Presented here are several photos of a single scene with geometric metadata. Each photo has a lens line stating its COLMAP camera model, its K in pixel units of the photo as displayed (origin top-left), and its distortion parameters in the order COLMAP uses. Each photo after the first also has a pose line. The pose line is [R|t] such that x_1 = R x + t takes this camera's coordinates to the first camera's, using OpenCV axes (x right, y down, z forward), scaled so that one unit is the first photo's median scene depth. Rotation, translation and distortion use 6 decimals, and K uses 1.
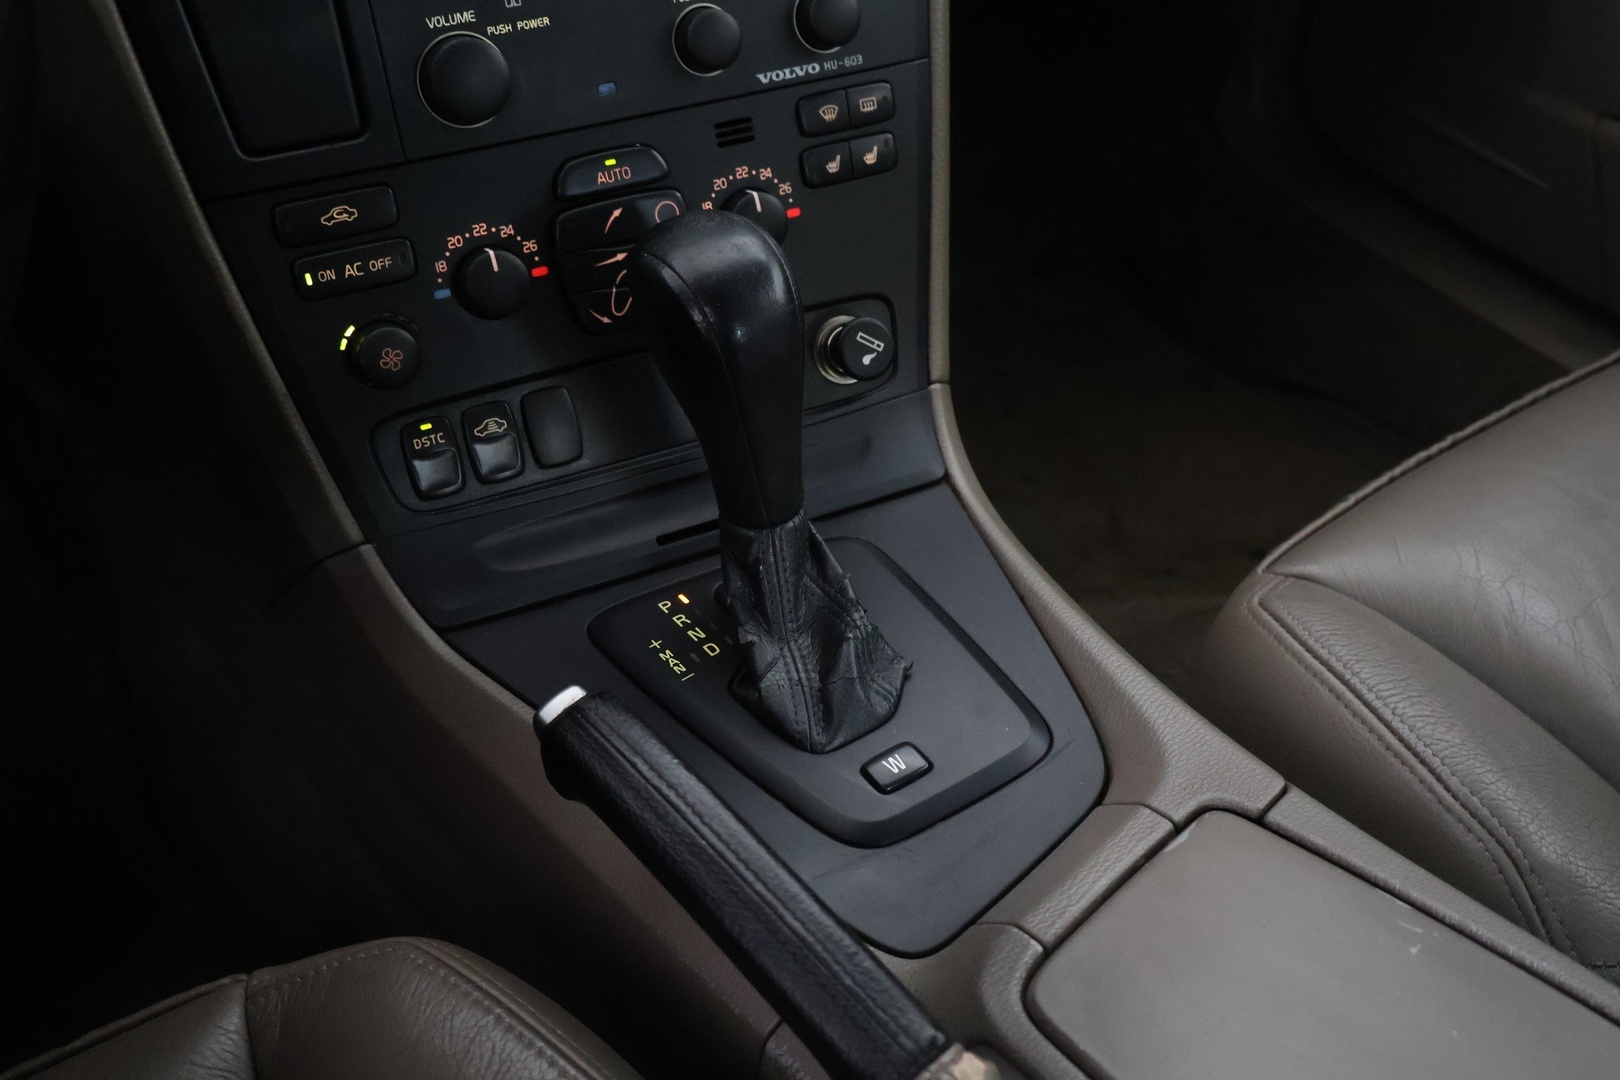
lens RADIAL K [[1724.7, 0, 802.7], [0, 1724.7, 551.4], [0, 0, 1]] dist [0.003843, 0.000000]
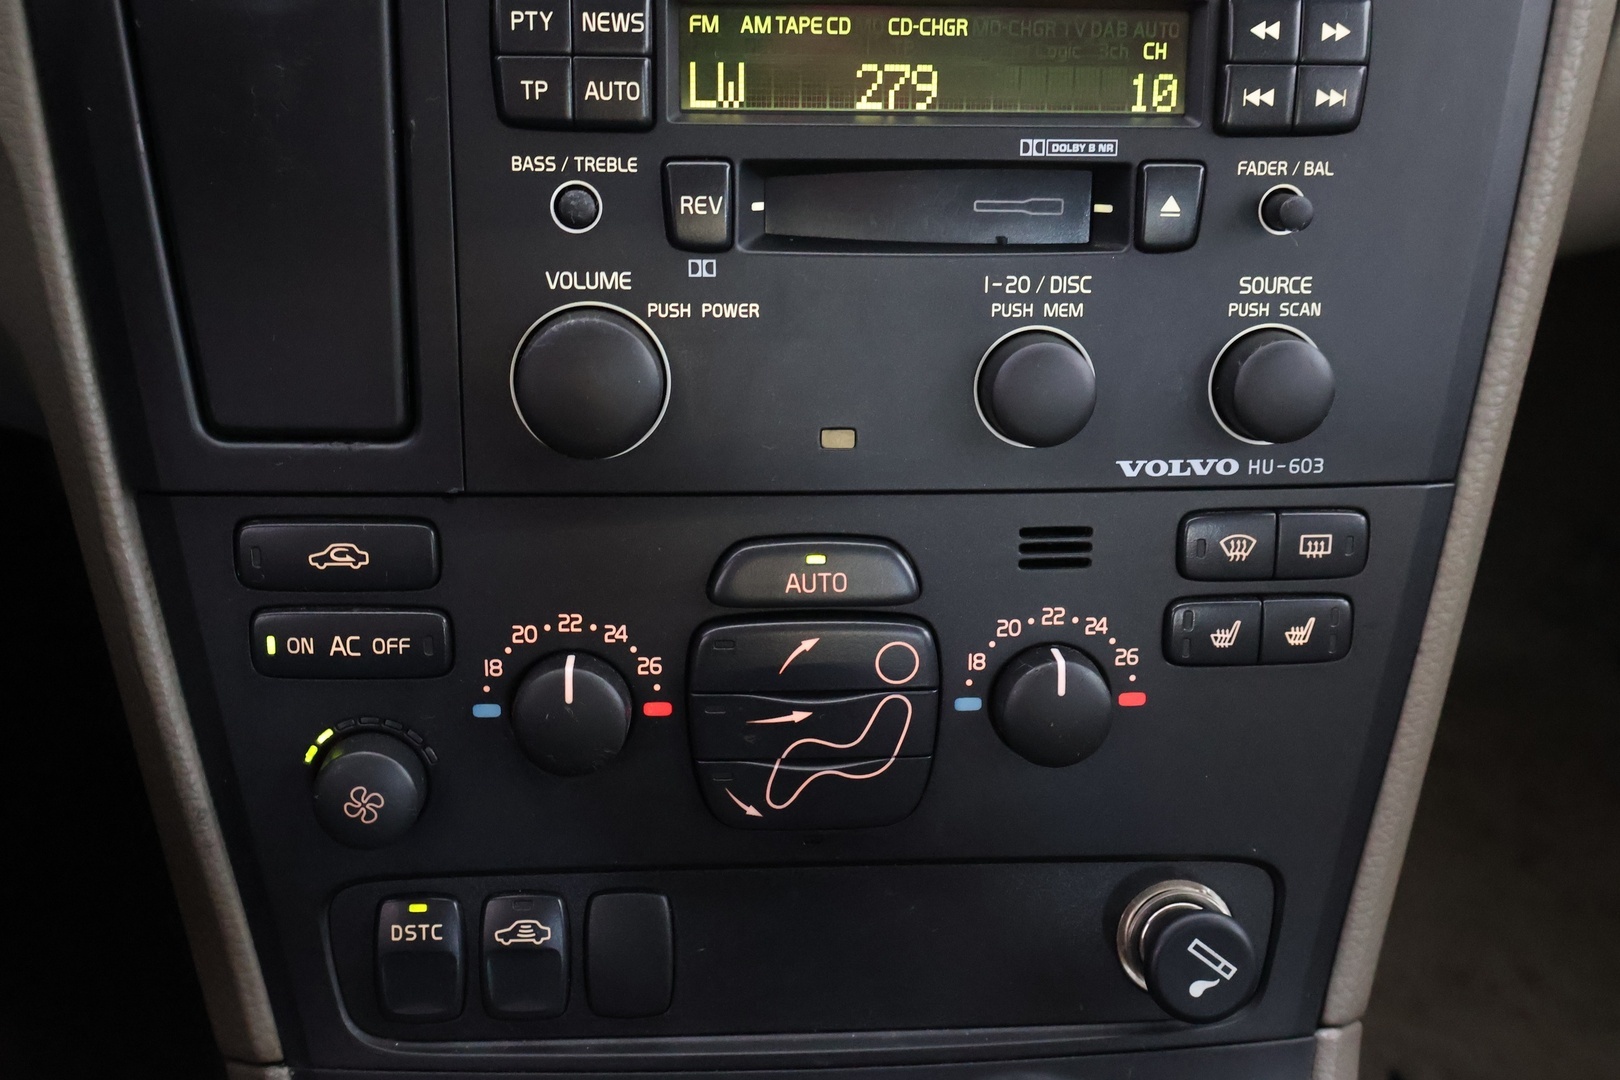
lens RADIAL K [[1724.7, 0, 810.3], [0, 1724.7, 535.8], [0, 0, 1]] dist [0.003843, 0.000000]
pose [[0.922987, 0.239973, -0.300844, 0.057582], [-0.262444, 0.964275, -0.036008, -0.211647], [0.281456, 0.112189, 0.952993, 0.450141]]
